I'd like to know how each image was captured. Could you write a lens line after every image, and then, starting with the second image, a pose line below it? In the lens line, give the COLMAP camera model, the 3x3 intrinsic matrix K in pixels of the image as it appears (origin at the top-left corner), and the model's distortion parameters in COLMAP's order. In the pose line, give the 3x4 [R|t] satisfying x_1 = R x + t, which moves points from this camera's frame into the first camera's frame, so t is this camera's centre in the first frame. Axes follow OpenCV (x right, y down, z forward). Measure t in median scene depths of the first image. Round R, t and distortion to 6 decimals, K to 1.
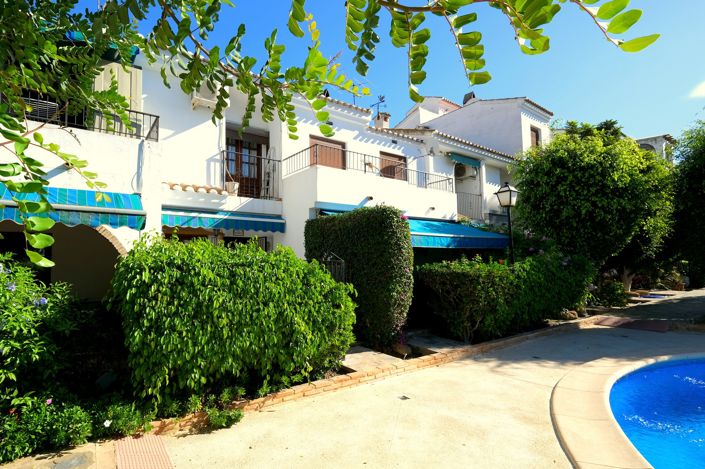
lens RADIAL K [[331.8, 0, 352.5], [0, 331.8, 234.5], [0, 0, 1]] dist [-0.019025, 0.000135]
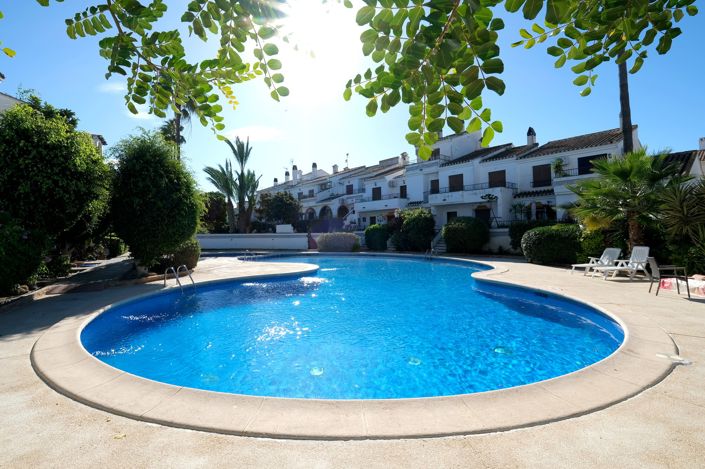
lens RADIAL K [[331.8, 0, 352.5], [0, 331.8, 234.5], [0, 0, 1]] dist [-0.019025, 0.000135]
pose [[0.039862, 0.005238, 0.999191, -0.289419], [-0.053178, 0.998580, -0.003113, 0.028805], [-0.997789, -0.053011, 0.040084, -0.031632]]
